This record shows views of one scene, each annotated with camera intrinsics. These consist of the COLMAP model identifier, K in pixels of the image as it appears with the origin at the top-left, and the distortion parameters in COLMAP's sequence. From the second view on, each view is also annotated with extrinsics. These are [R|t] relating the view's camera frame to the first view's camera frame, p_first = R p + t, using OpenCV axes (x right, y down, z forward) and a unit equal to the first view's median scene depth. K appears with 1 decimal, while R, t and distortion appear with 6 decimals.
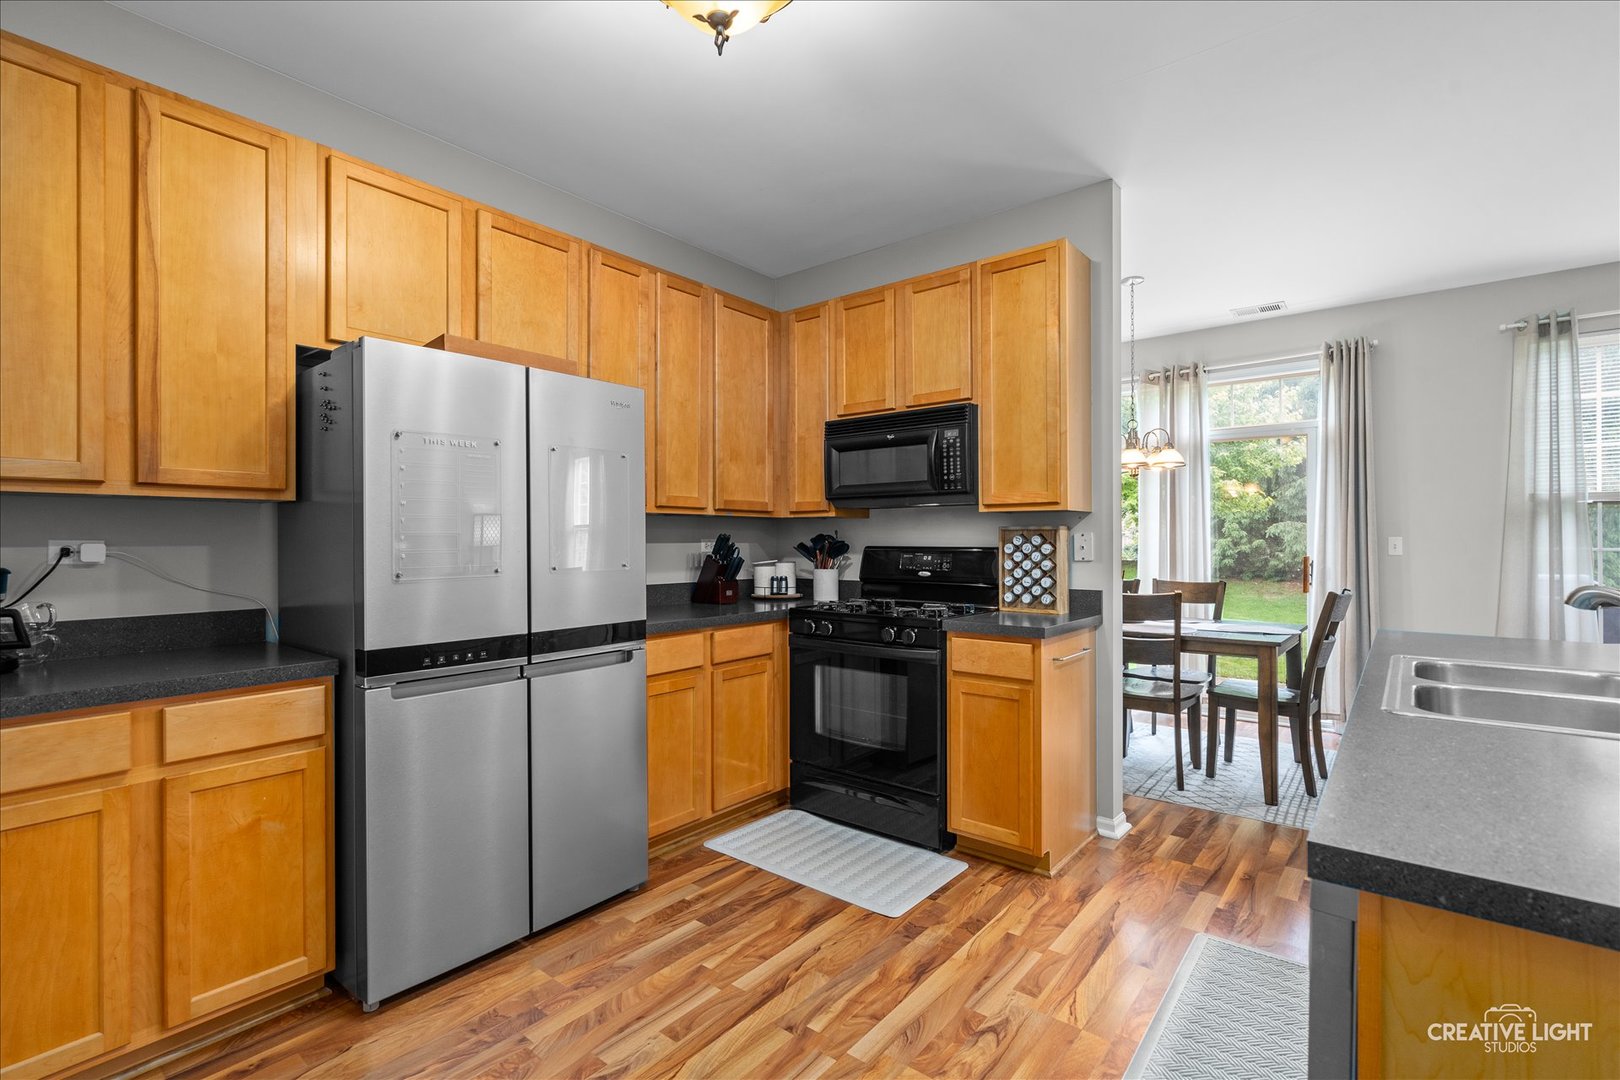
lens RADIAL K [[741.3, 0, 807.1], [0, 741.3, 539.8], [0, 0, 1]] dist [-0.002184, -0.000155]
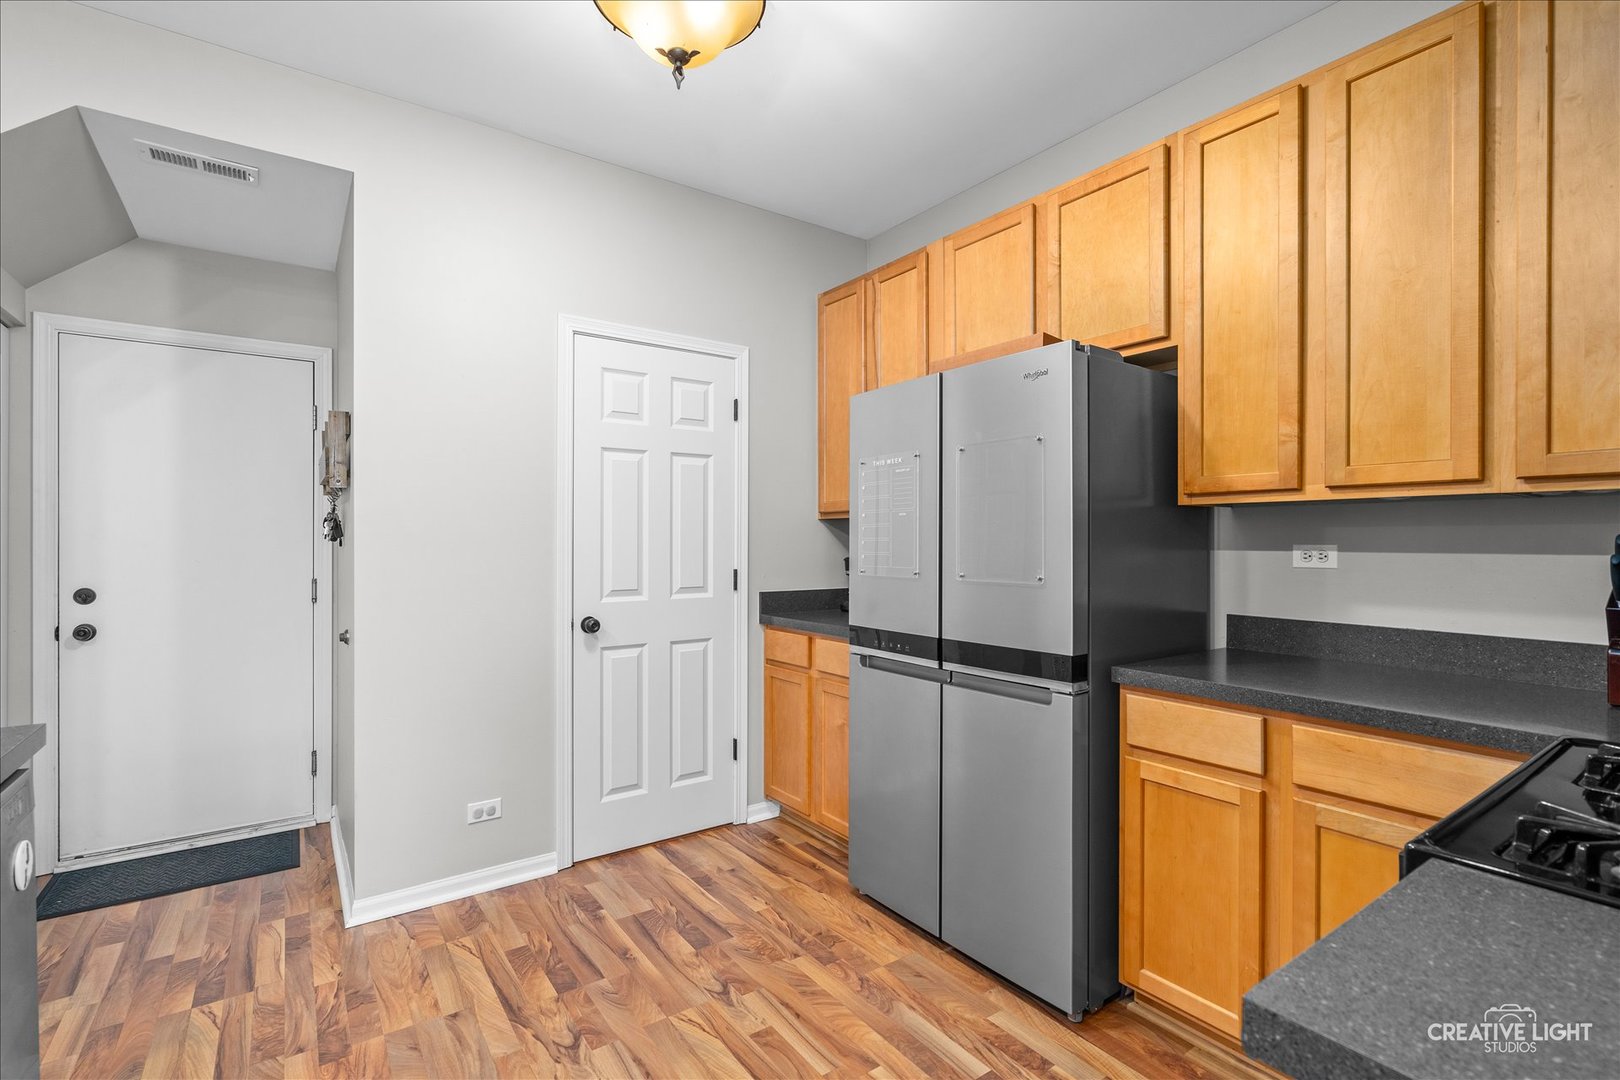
lens RADIAL K [[741.3, 0, 807.1], [0, 741.3, 539.8], [0, 0, 1]] dist [-0.002184, -0.000155]
pose [[-0.268751, 0.000539, -0.963209, 0.647919], [-0.000513, 1.000000, 0.000703, -0.008050], [0.963209, 0.000683, -0.268751, 1.108352]]
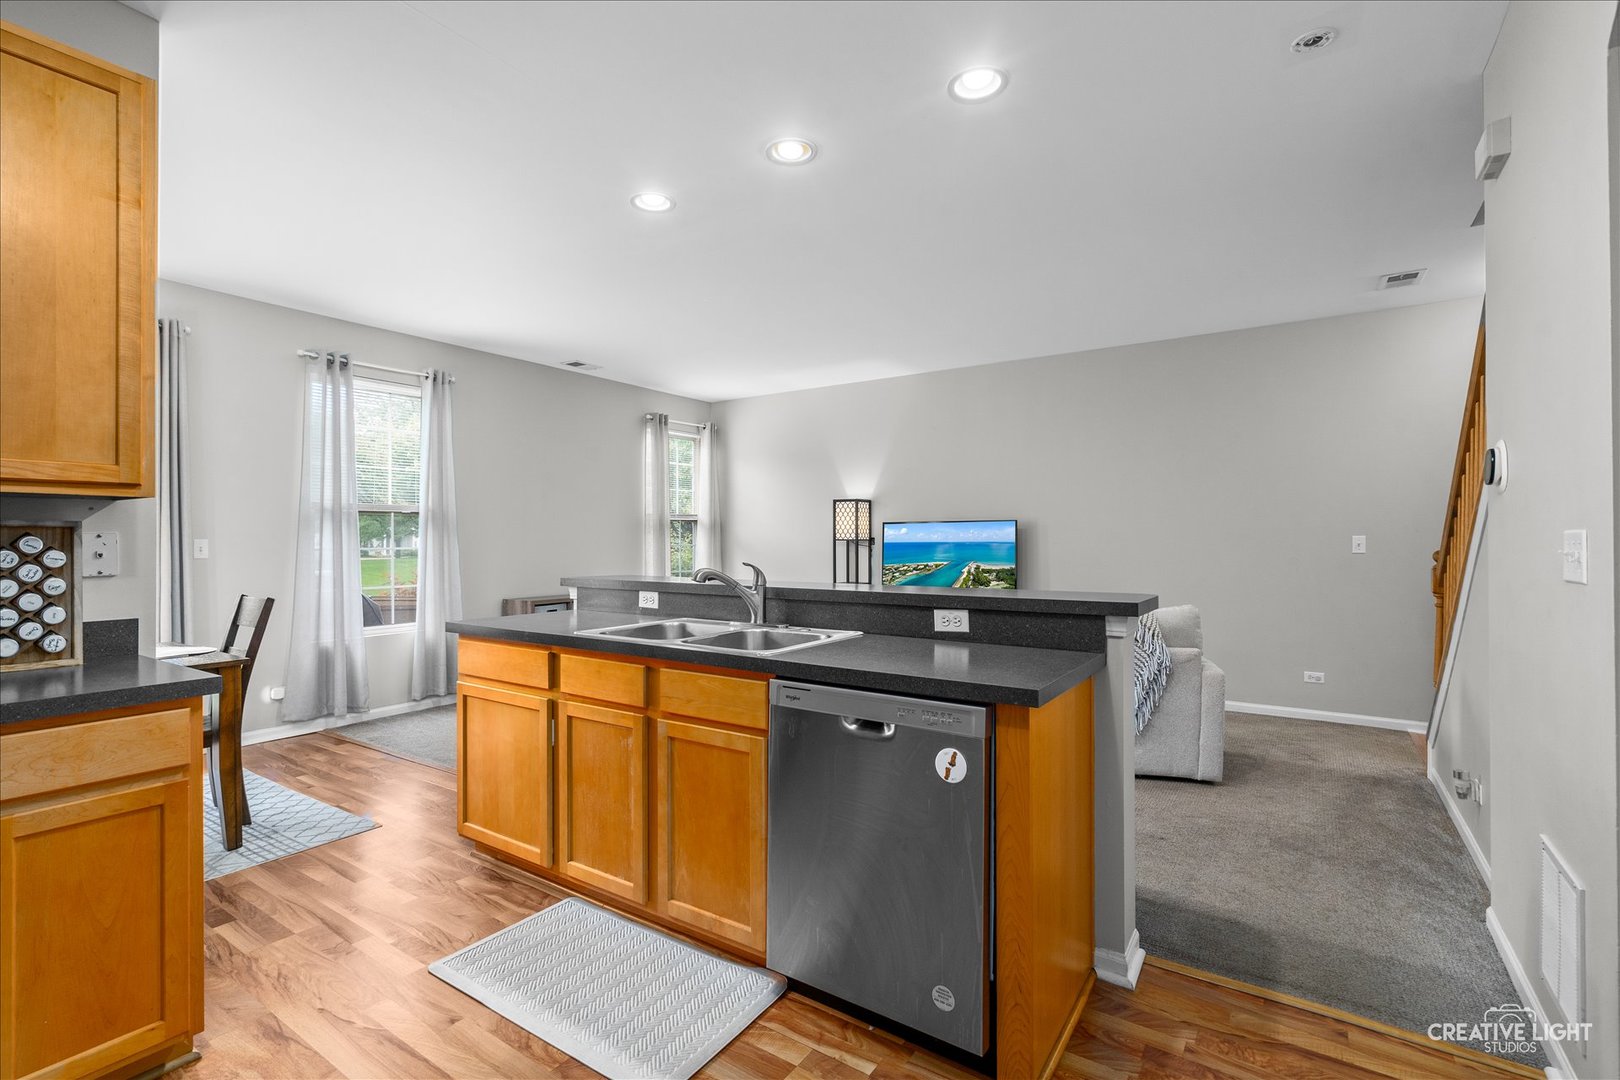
lens RADIAL K [[741.3, 0, 807.1], [0, 741.3, 539.8], [0, 0, 1]] dist [-0.002184, -0.000155]
pose [[-0.085814, -0.000050, 0.996311, -0.452609], [0.002365, 0.999997, 0.000254, -0.002641], [-0.996308, 0.002378, -0.085813, 0.630727]]
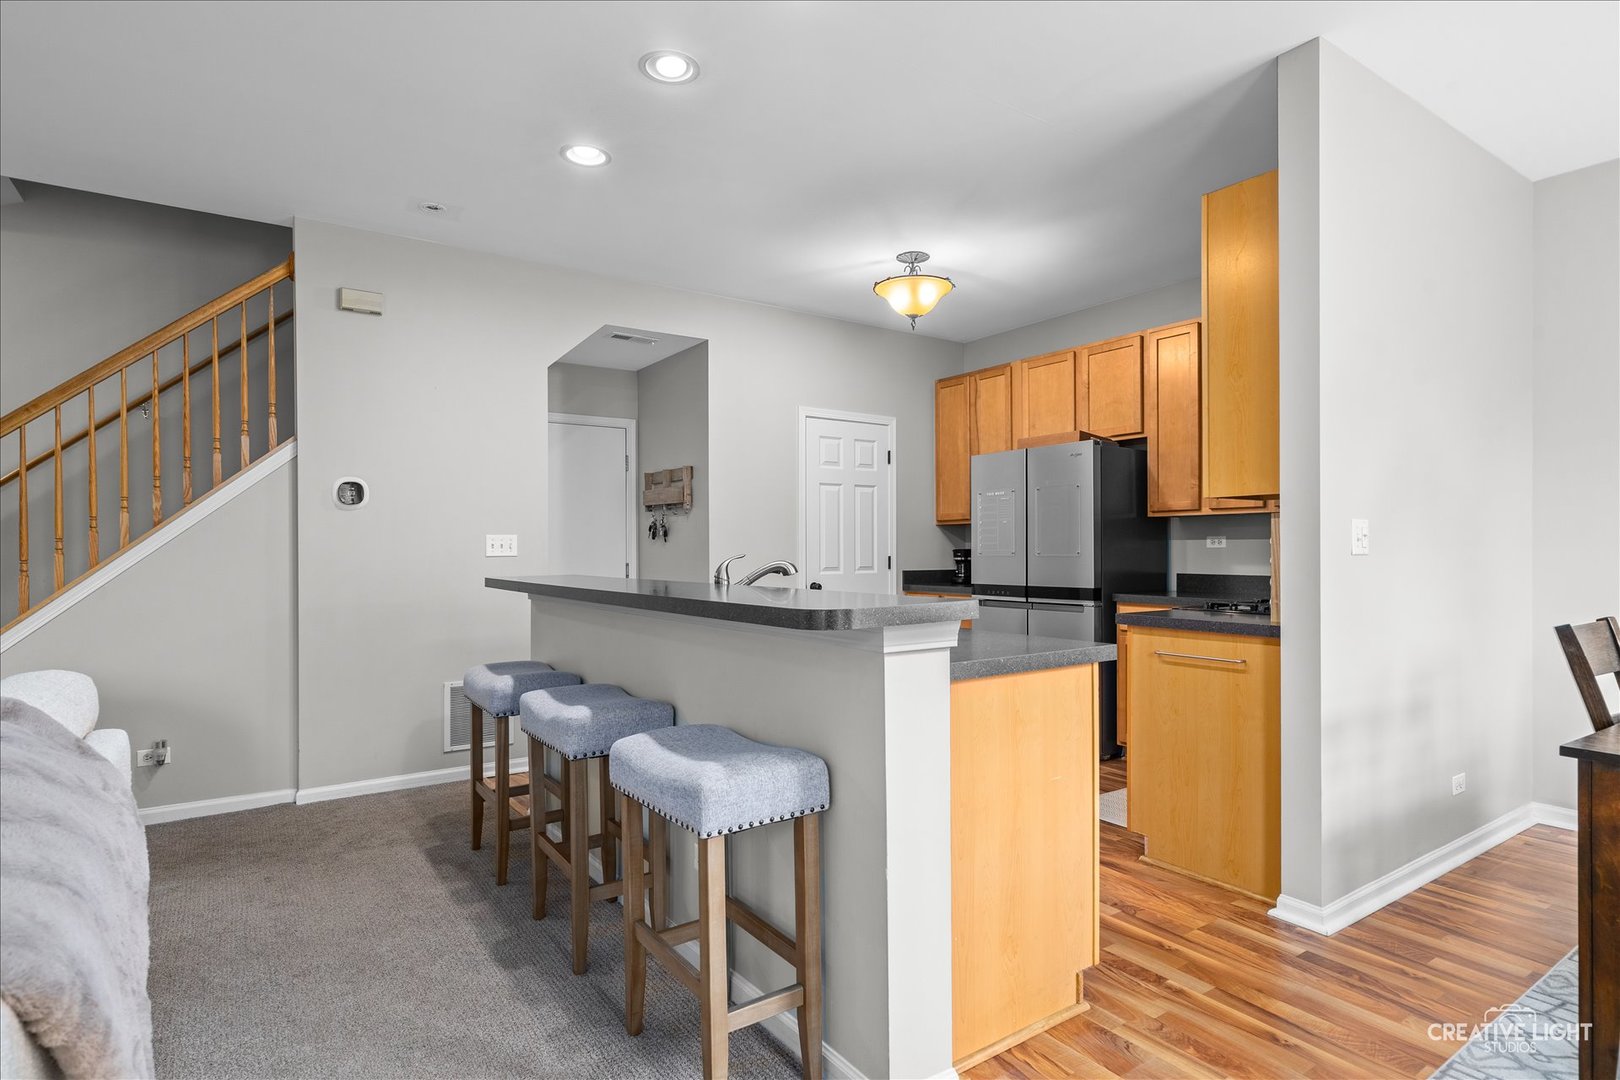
lens RADIAL K [[843.1, 0, 806.1], [0, 843.1, 551.5], [0, 0, 1]] dist [0.001027, 0.000022]
pose [[-0.279382, 0.004500, -0.960170, 1.927926], [0.004032, 0.999986, 0.003513, 0.025779], [0.960172, -0.002890, -0.279396, 1.074067]]
